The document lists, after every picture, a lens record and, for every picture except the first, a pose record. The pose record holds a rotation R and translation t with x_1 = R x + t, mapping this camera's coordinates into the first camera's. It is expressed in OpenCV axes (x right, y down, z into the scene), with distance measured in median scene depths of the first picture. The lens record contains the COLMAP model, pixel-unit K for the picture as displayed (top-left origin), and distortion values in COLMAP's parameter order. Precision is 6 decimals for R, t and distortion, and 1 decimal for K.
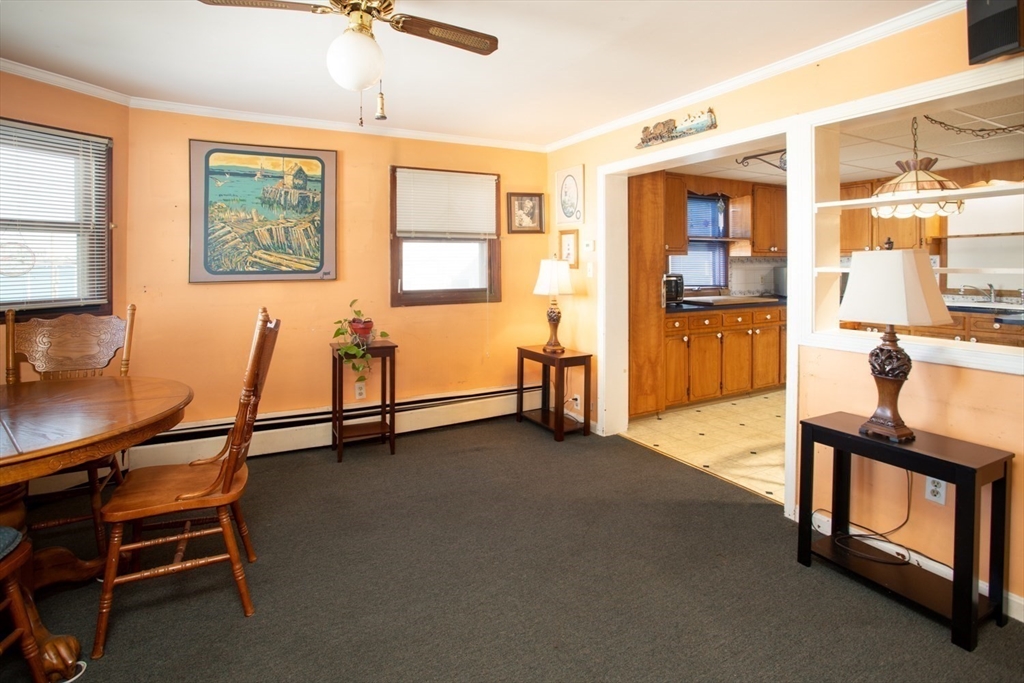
lens RADIAL K [[522.2, 0, 513.5], [0, 522.2, 276.6], [0, 0, 1]] dist [-0.072141, 0.032407]
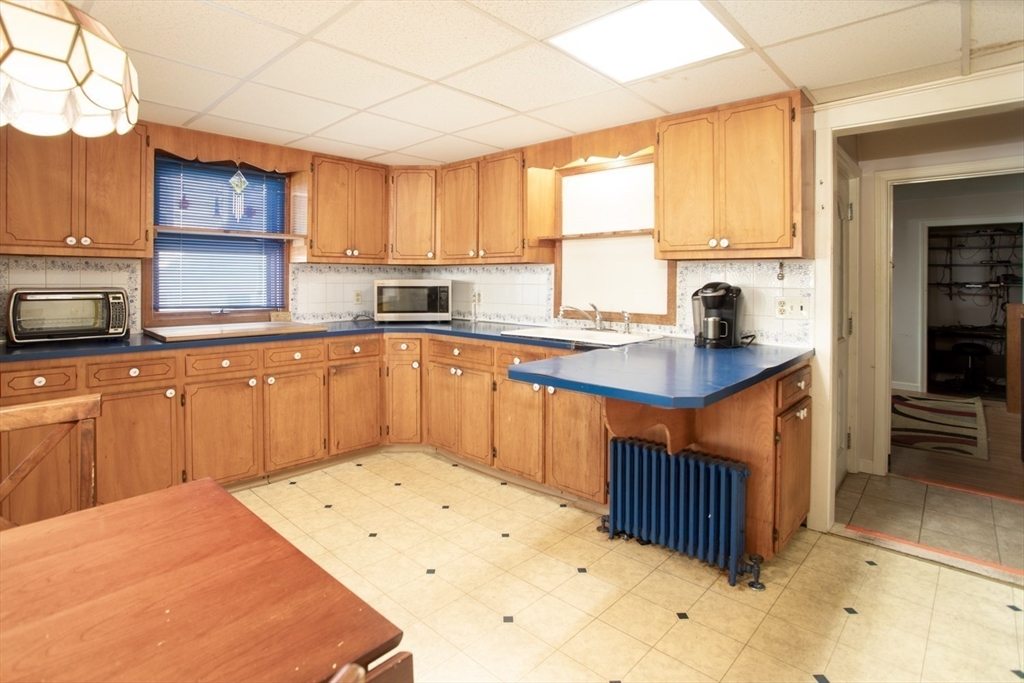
lens RADIAL K [[522.2, 0, 513.5], [0, 522.2, 276.6], [0, 0, 1]] dist [-0.072141, 0.032407]
pose [[0.944060, 0.010439, 0.329609, 0.583226], [-0.002356, 0.999687, -0.024911, -0.005344], [-0.329766, 0.022741, 0.943789, 0.328963]]
